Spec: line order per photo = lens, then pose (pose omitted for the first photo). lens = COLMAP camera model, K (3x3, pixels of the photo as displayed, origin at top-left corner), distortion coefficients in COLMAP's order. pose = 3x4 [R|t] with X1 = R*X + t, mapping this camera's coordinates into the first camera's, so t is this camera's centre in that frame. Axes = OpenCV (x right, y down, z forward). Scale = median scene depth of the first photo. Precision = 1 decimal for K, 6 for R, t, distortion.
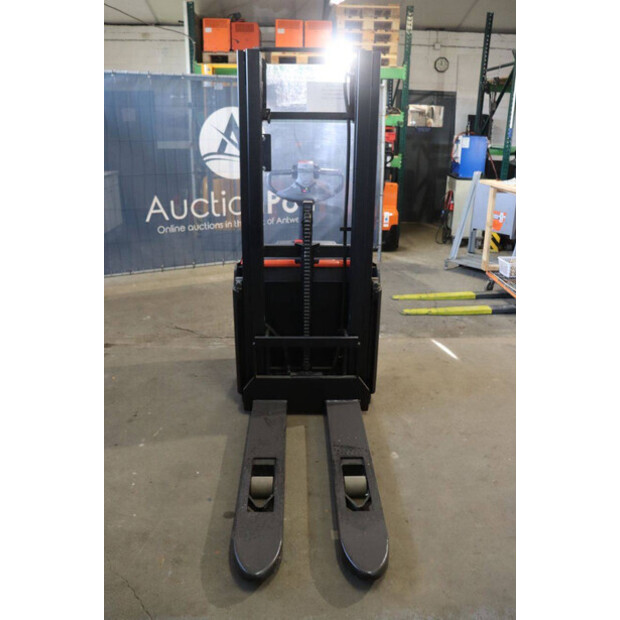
lens RADIAL K [[513.3, 0, 310.0], [0, 513.3, 310.0], [0, 0, 1]] dist [-0.178617, 0.182338]
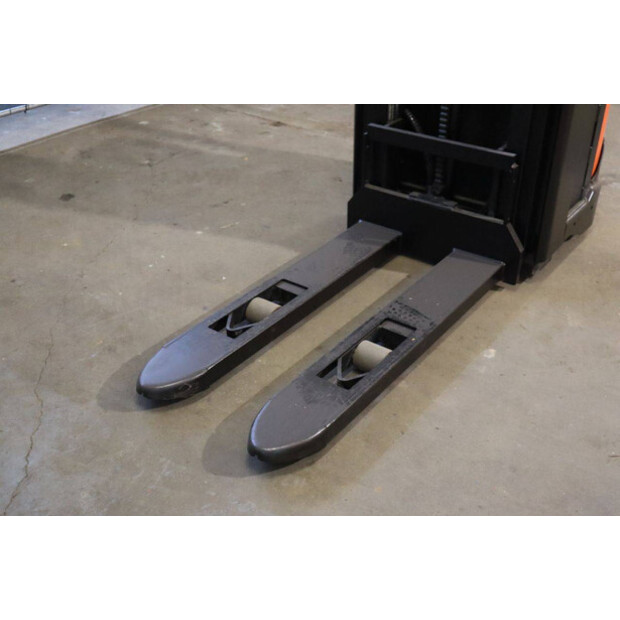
lens RADIAL K [[736.2, 0, 310.0], [0, 736.2, 310.0], [0, 0, 1]] dist [-0.006048, -0.015068]
pose [[0.784806, 0.313517, -0.534589, 0.488327], [-0.195251, 0.943755, 0.266839, 0.047741], [0.588180, -0.105038, 0.801880, 0.179635]]
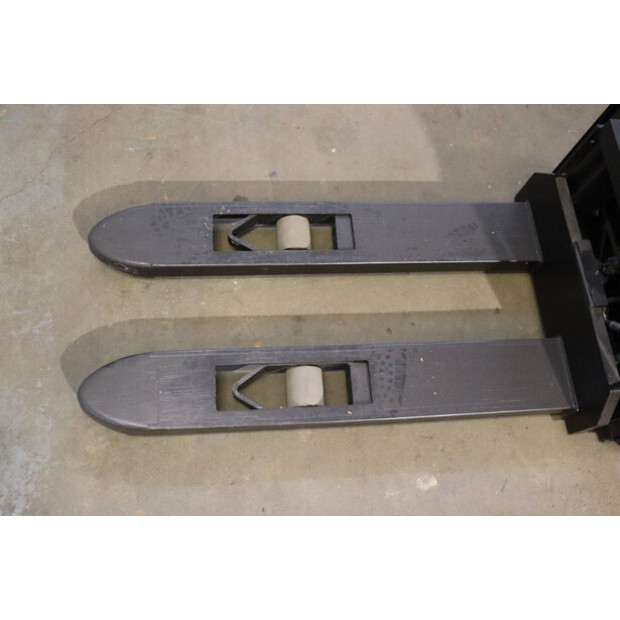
lens RADIAL K [[602.4, 0, 310.0], [0, 602.4, 310.0], [0, 0, 1]] dist [-0.067031, 0.007044]
pose [[0.049943, 0.925340, -0.375835, 0.241125], [-0.446762, 0.357256, 0.820227, -0.205557], [0.893258, 0.126944, 0.431249, 0.676537]]
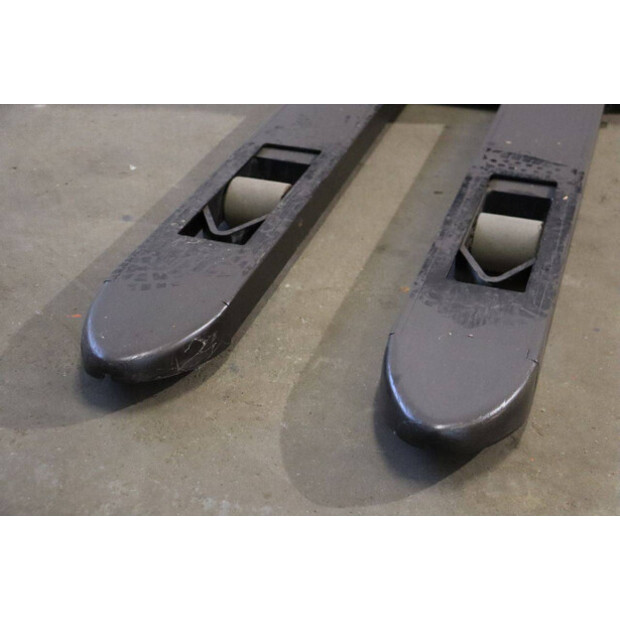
lens RADIAL K [[956.2, 0, 310.0], [0, 956.2, 310.0], [0, 0, 1]] dist [0.147413, 0.043634]
pose [[0.938848, 0.175230, -0.296409, 0.158285], [-0.107182, 0.966781, 0.232049, 0.240427], [0.327224, -0.186089, 0.926442, 0.310214]]
